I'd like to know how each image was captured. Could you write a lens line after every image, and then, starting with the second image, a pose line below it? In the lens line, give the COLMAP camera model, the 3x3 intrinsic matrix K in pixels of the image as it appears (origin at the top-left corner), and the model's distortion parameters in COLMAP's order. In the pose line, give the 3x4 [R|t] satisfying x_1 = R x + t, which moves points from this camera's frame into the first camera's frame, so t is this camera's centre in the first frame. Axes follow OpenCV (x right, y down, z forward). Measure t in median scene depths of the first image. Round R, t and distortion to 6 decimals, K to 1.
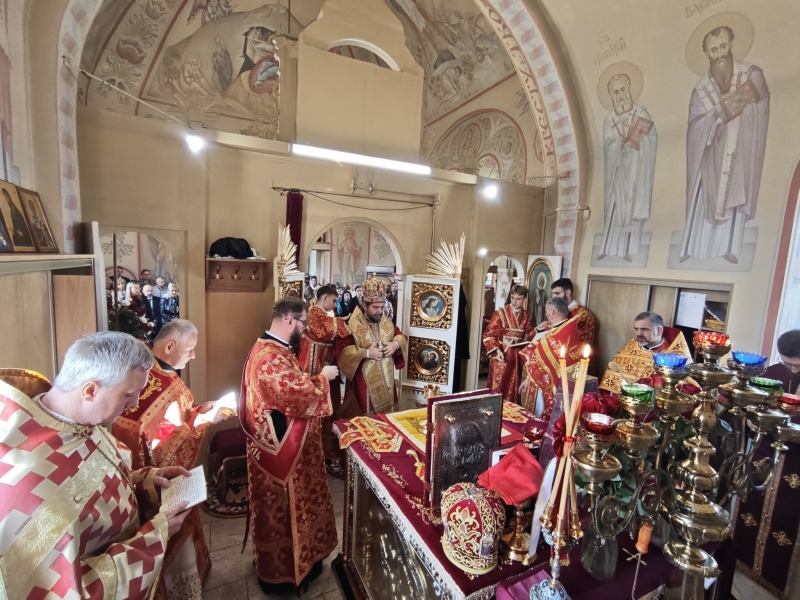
lens RADIAL K [[341.8, 0, 397.6], [0, 341.8, 296.9], [0, 0, 1]] dist [-0.047140, 0.018301]
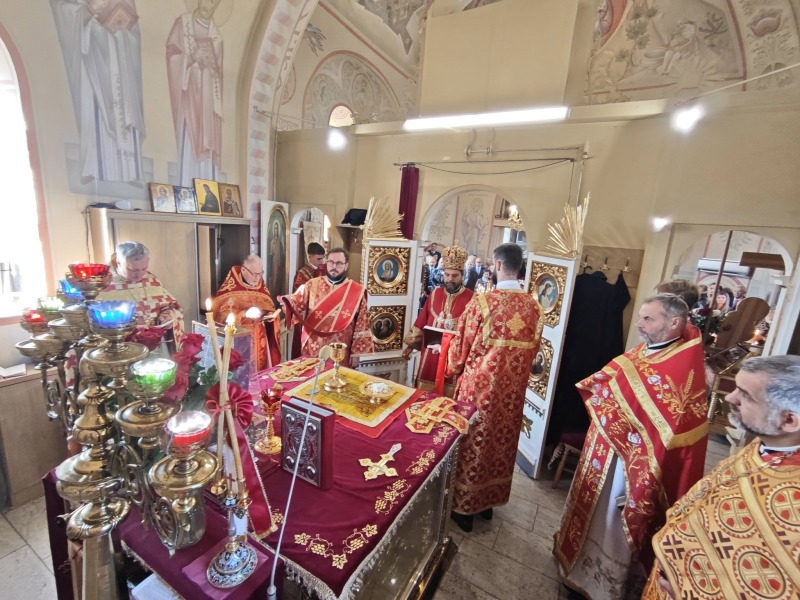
lens RADIAL K [[341.8, 0, 397.6], [0, 341.8, 296.9], [0, 0, 1]] dist [-0.047140, 0.018301]
pose [[0.588323, 0.161042, -0.792428, 0.565839], [-0.132945, 0.985896, 0.101658, 0.000588], [0.797623, 0.045542, 0.601435, 0.309115]]
